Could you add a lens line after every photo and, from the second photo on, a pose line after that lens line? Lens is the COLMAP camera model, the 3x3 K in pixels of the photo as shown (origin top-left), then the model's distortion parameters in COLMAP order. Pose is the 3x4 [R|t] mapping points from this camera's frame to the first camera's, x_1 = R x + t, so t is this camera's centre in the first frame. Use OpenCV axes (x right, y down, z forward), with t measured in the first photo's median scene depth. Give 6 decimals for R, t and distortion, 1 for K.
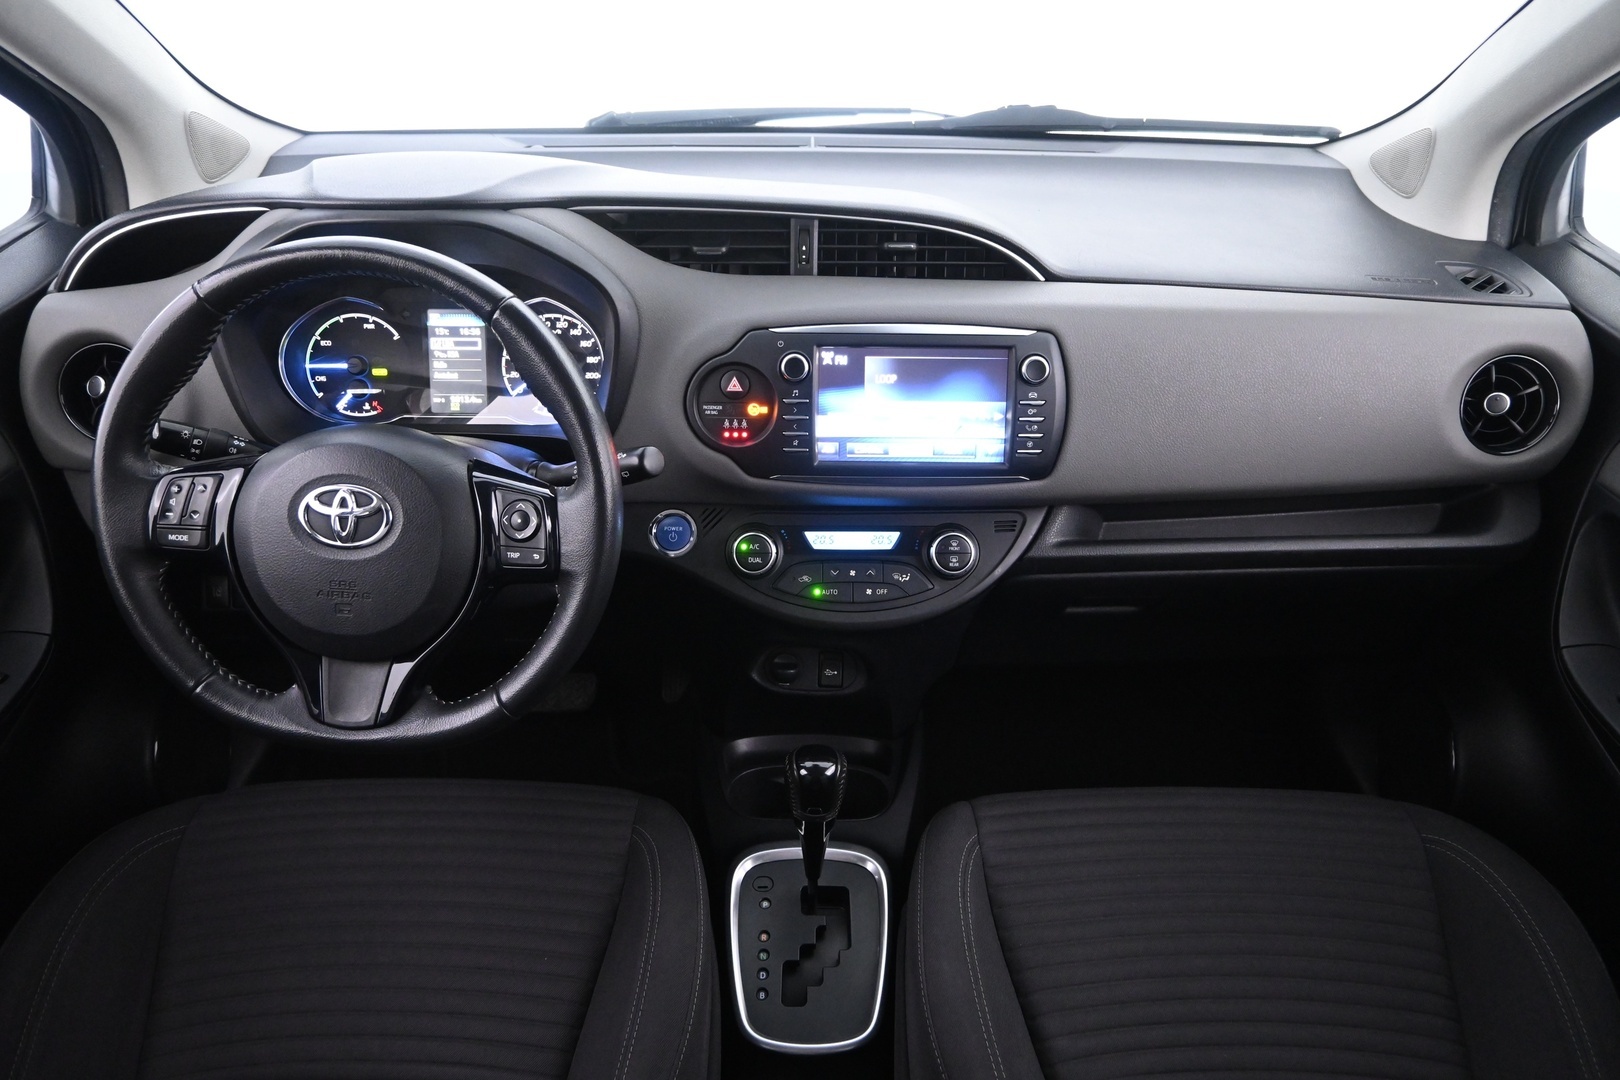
lens RADIAL K [[1119.2, 0, 816.4], [0, 1119.2, 533.8], [0, 0, 1]] dist [-0.005474, -0.001074]
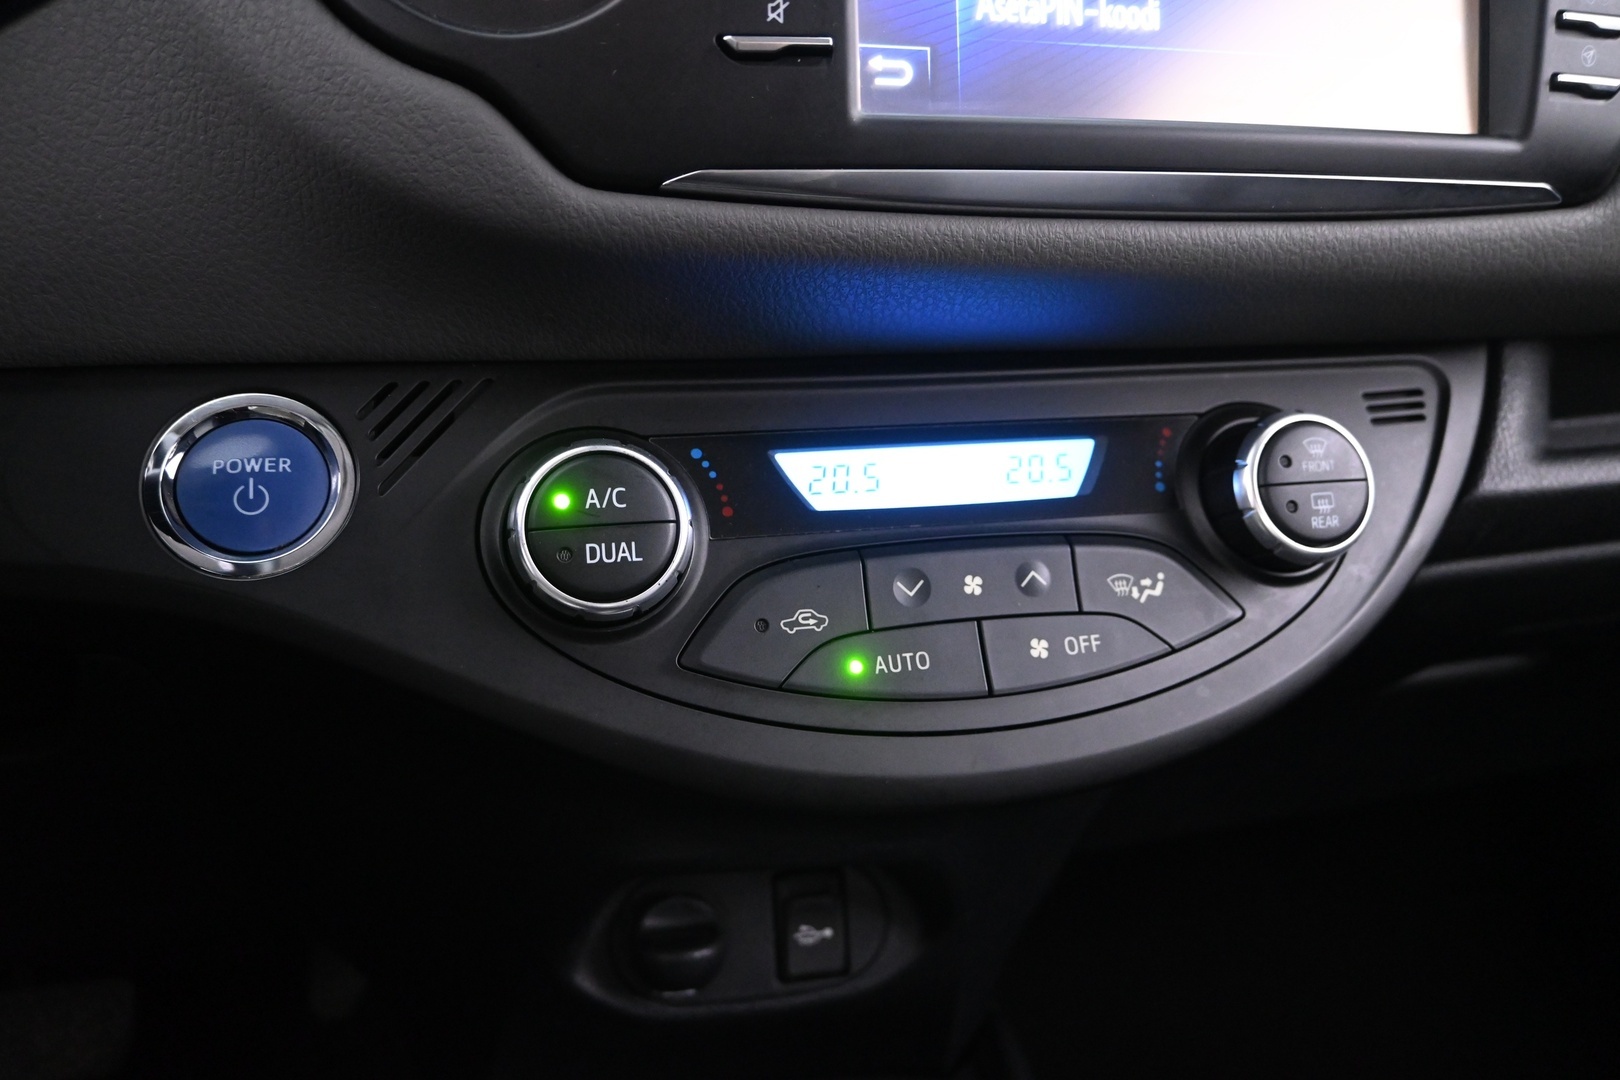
lens RADIAL K [[1168.6, 0, 809.5], [0, 1168.6, 536.7], [0, 0, 1]] dist [-0.009644, 0.000847]
pose [[0.968153, -0.064133, 0.242005, -0.075063], [0.092560, 0.989835, -0.107981, 0.051547], [-0.232620, 0.126943, 0.964248, 0.755204]]
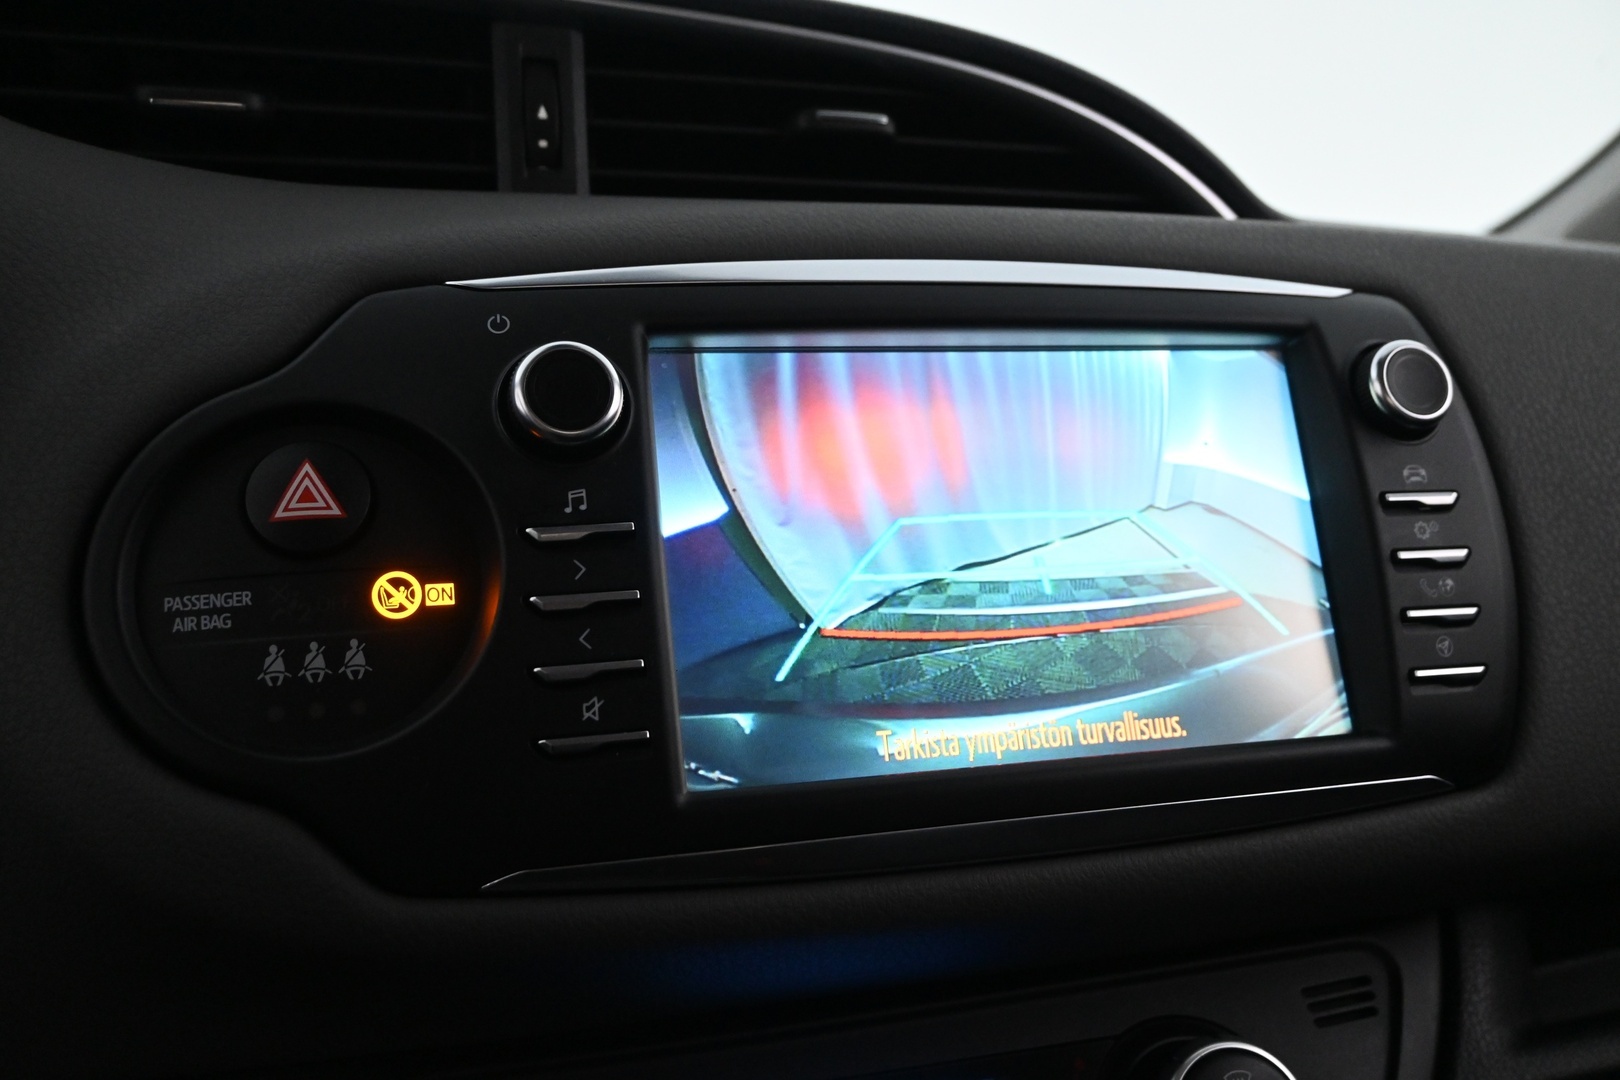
lens RADIAL K [[1451.9, 0, 815.1], [0, 1451.9, 547.8], [0, 0, 1]] dist [-0.003210, 0.004251]
pose [[0.959100, -0.049392, 0.278726, -0.054525], [0.162970, 0.901448, -0.401039, 0.015742], [-0.231449, 0.430060, 0.872628, 0.691421]]
